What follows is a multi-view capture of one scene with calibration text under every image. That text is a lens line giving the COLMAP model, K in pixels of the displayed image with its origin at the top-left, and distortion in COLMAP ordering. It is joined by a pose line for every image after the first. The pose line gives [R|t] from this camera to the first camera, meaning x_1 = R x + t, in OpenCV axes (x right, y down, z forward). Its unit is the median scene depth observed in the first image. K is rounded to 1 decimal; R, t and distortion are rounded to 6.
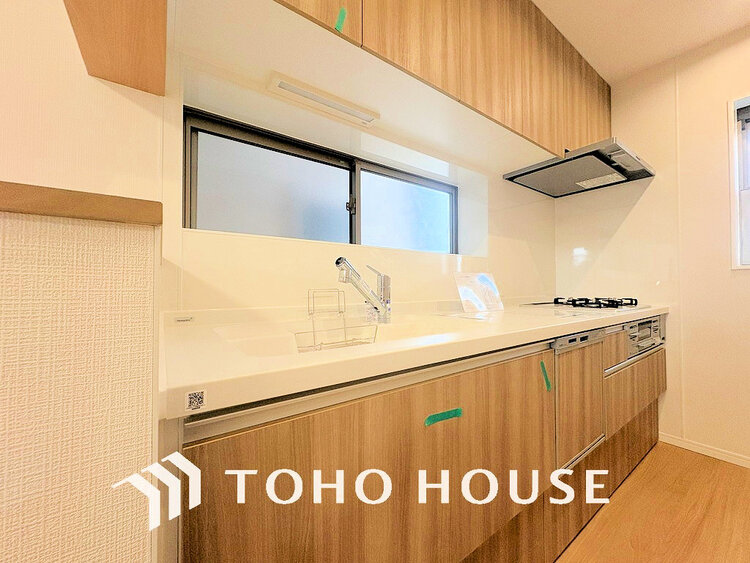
lens RADIAL K [[299.6, 0, 373.8], [0, 299.6, 281.7], [0, 0, 1]] dist [-0.000395, -0.000188]
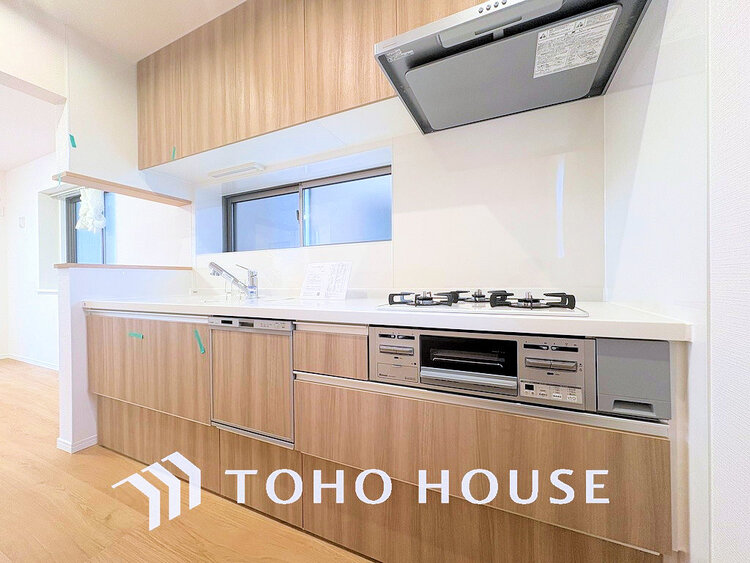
lens RADIAL K [[299.6, 0, 373.8], [0, 299.6, 281.7], [0, 0, 1]] dist [-0.000395, -0.000188]
pose [[0.493028, -0.003099, -0.870008, 1.533450], [0.030176, 0.999453, 0.013541, 0.032146], [0.869490, -0.032929, 0.492851, 0.722264]]
